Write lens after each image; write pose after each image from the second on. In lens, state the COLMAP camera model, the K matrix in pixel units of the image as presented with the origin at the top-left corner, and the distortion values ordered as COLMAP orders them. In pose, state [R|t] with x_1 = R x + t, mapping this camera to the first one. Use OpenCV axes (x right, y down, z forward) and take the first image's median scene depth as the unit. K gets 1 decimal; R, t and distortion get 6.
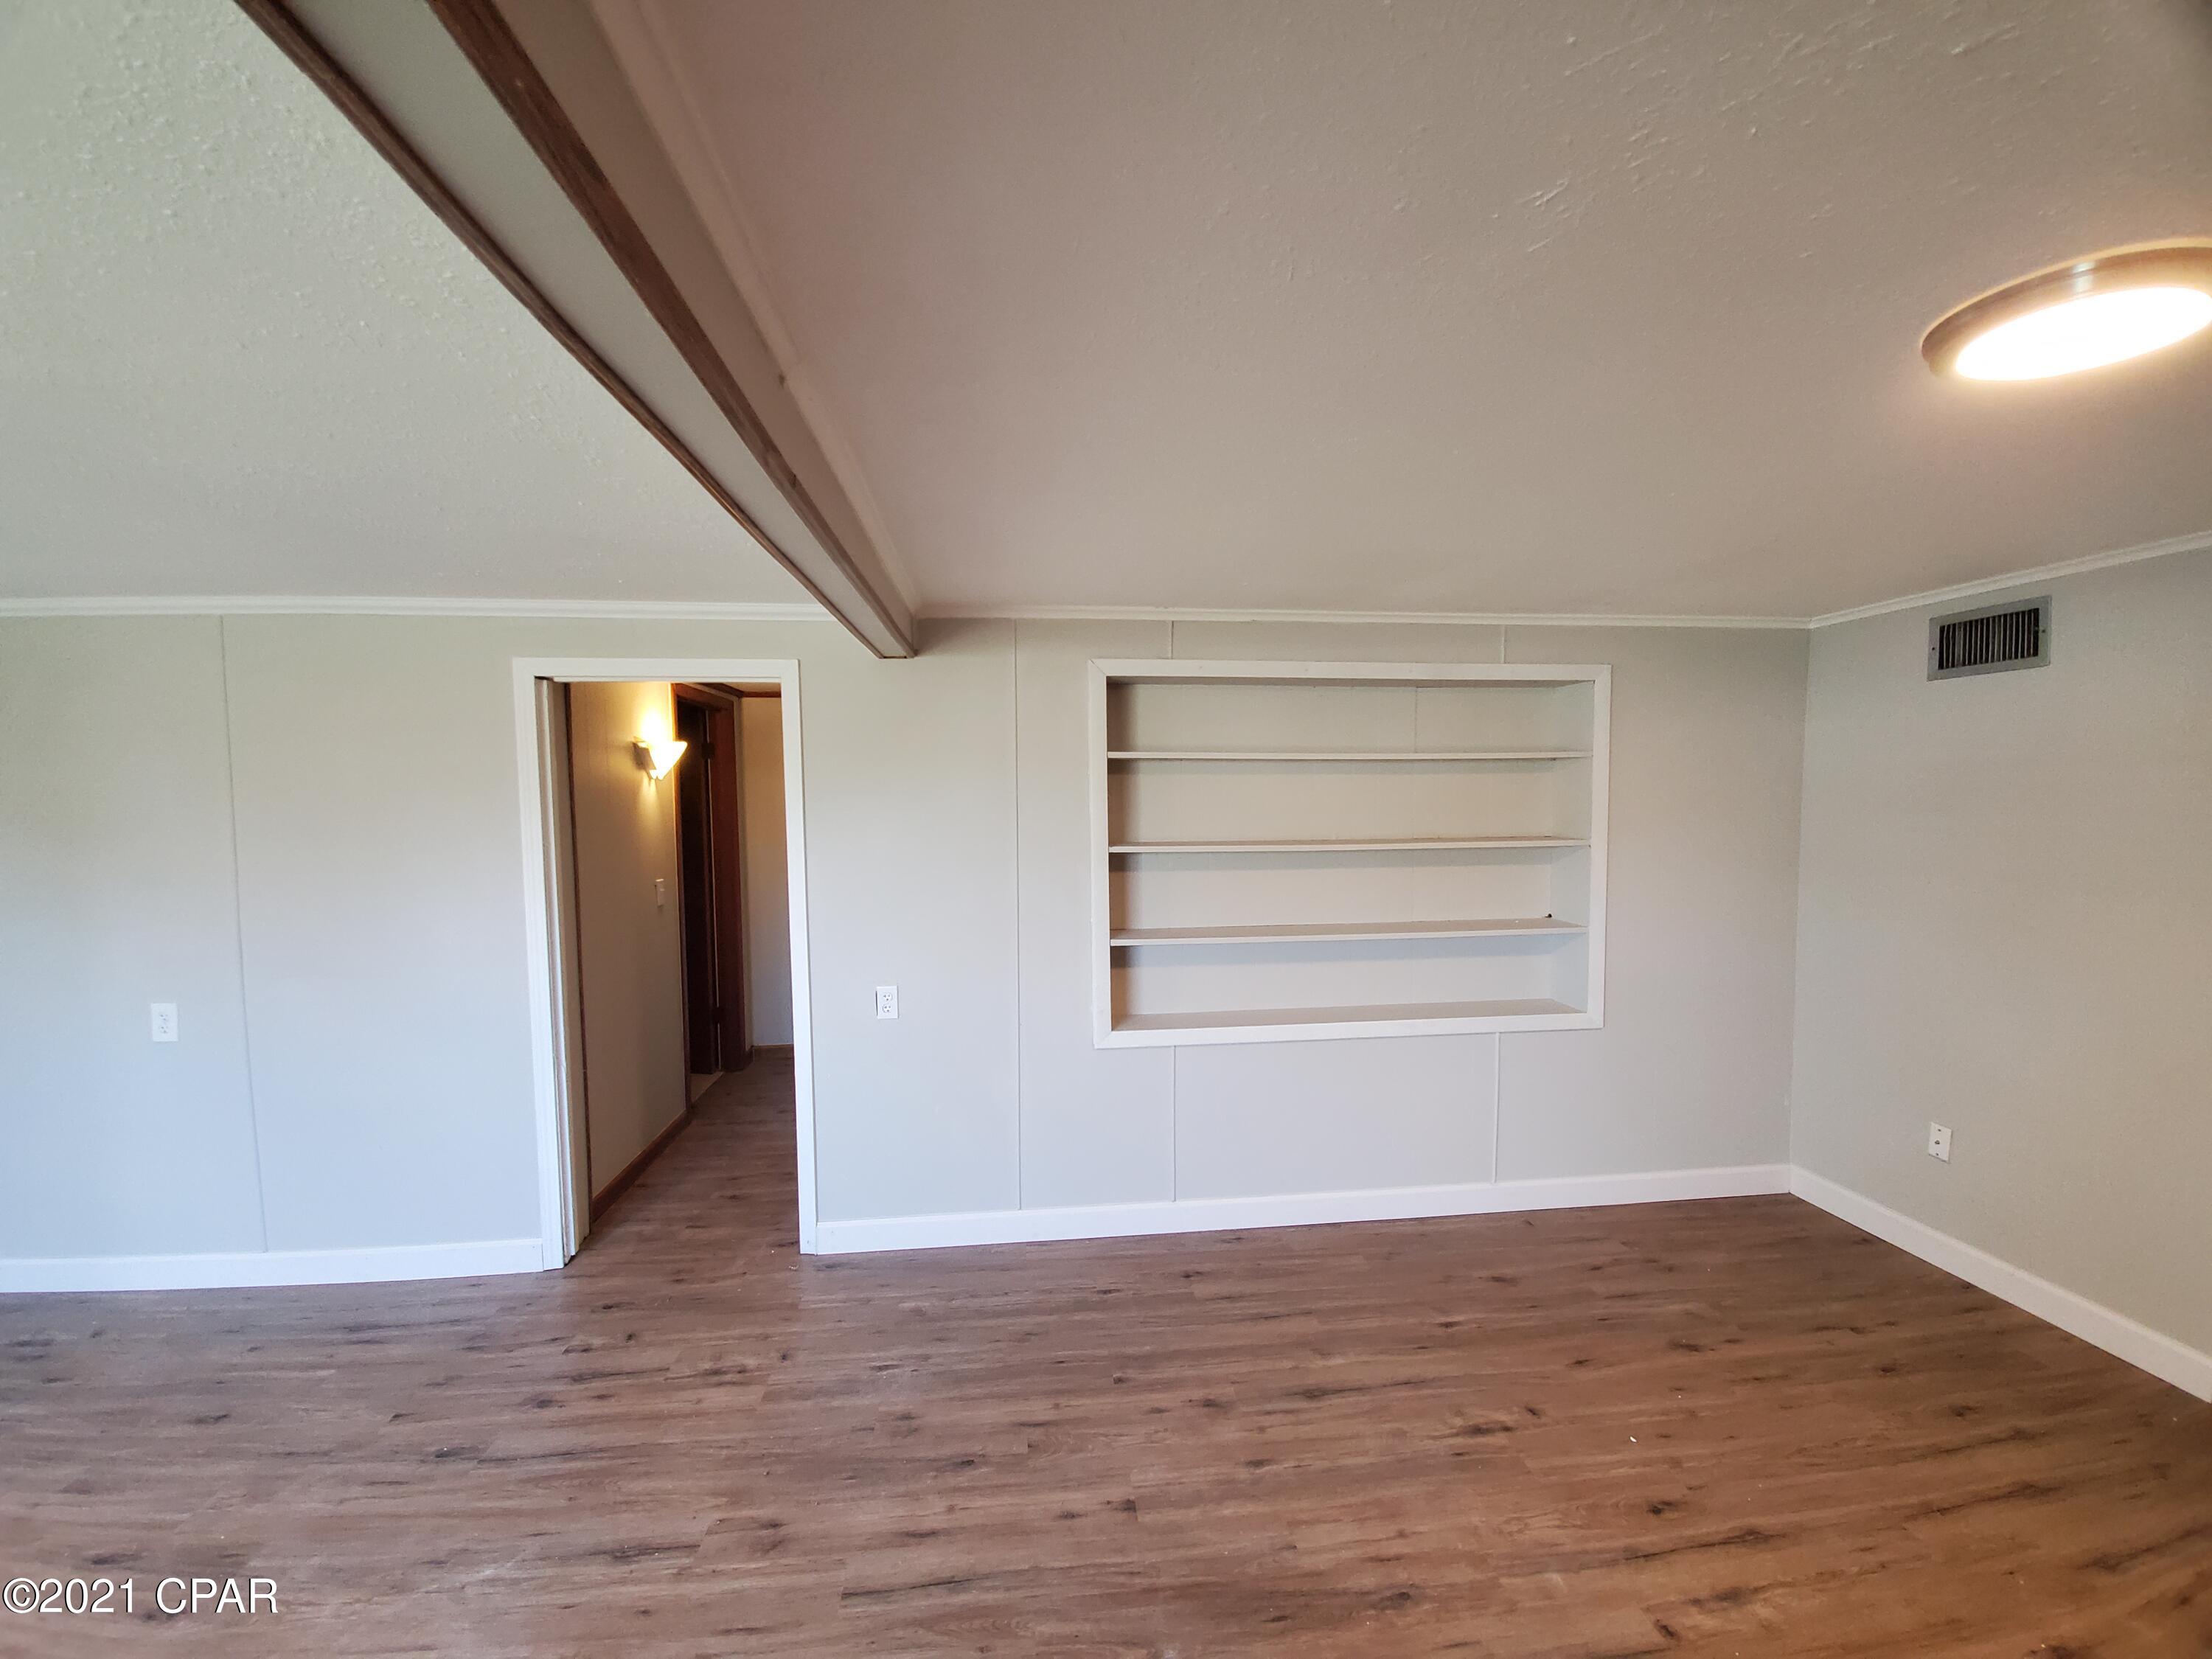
lens RADIAL K [[872.1, 0, 1109.0], [0, 872.1, 852.4], [0, 0, 1]] dist [0.001634, -0.011228]
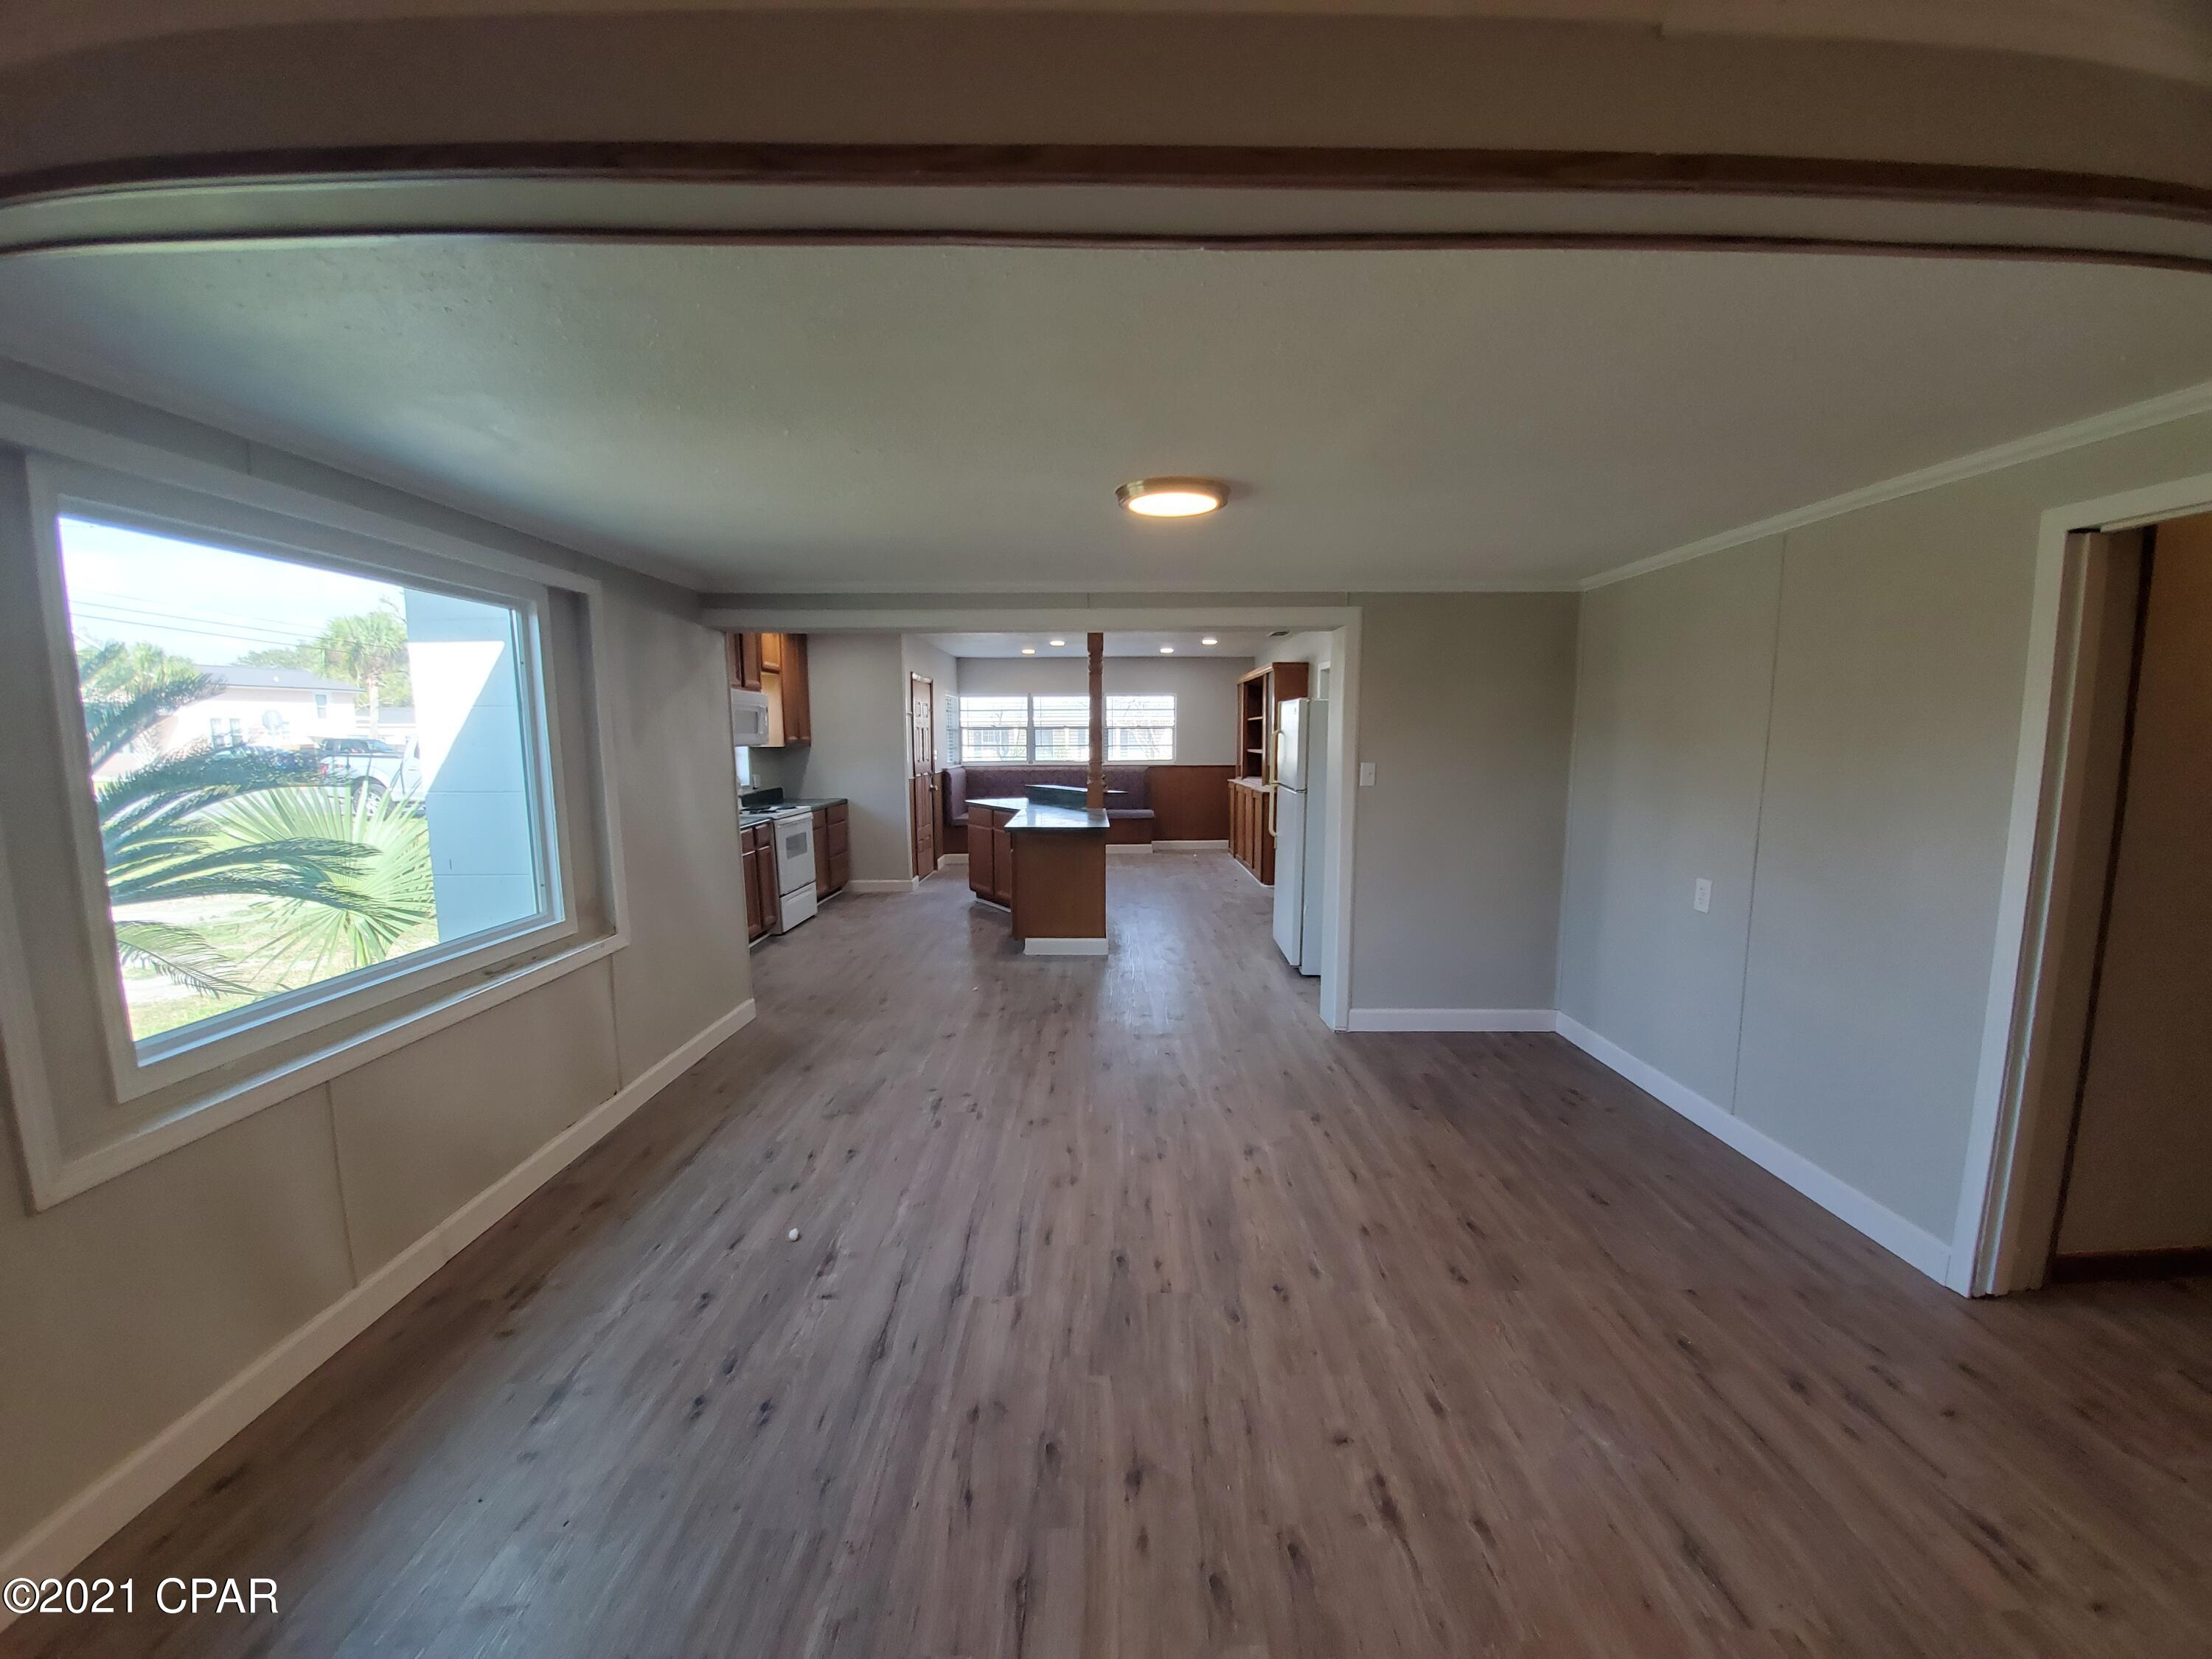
lens RADIAL K [[872.1, 0, 1109.0], [0, 872.1, 852.4], [0, 0, 1]] dist [0.001634, -0.011228]
pose [[-0.100240, 0.142689, -0.984678, 0.197522], [-0.055956, 0.987288, 0.148764, 0.004746], [0.993389, 0.070010, -0.090982, 0.323519]]
